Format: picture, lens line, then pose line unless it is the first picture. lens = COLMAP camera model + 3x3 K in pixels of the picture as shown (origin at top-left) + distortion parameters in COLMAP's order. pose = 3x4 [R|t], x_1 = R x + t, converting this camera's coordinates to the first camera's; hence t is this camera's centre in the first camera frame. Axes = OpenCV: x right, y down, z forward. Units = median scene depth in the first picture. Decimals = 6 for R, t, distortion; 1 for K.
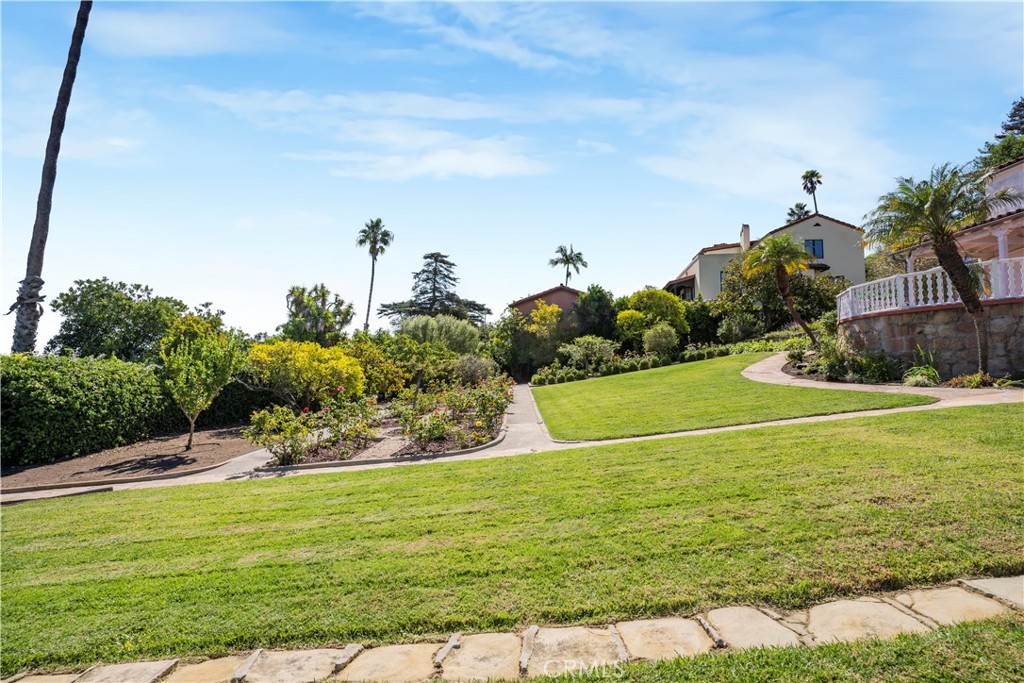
lens RADIAL K [[508.3, 0, 506.3], [0, 508.3, 341.6], [0, 0, 1]] dist [-0.060280, 0.019752]
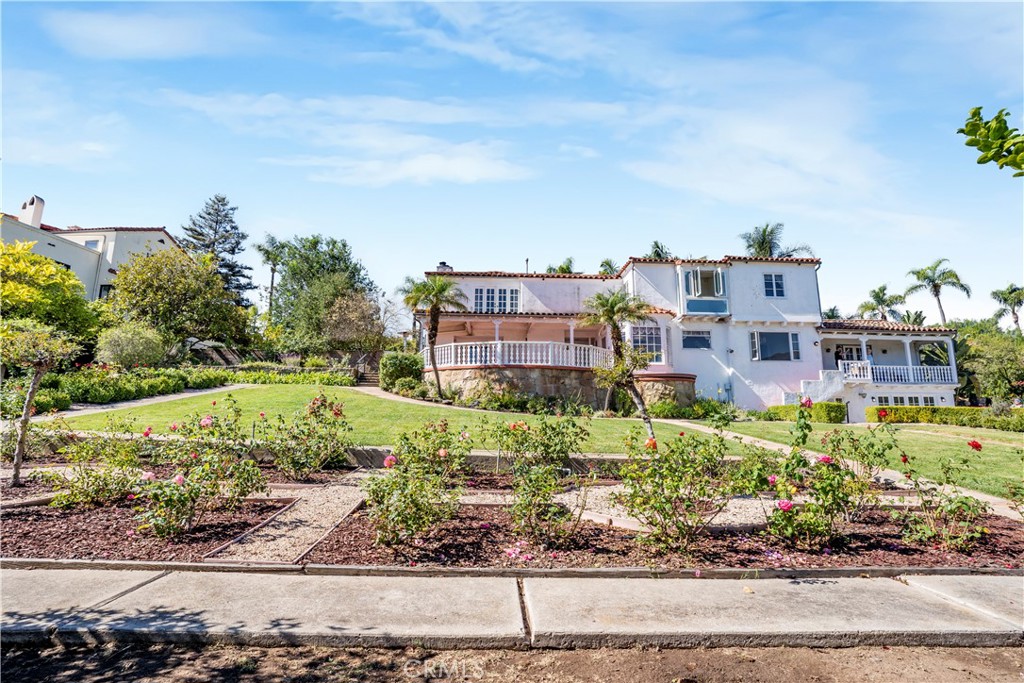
lens RADIAL K [[508.3, 0, 521.9], [0, 508.3, 335.6], [0, 0, 1]] dist [-0.060280, 0.019752]
pose [[-0.043838, 0.176576, 0.983310, -0.233696], [-0.066952, 0.981524, -0.179240, 0.041858], [-0.996793, -0.073692, -0.031206, 0.393153]]
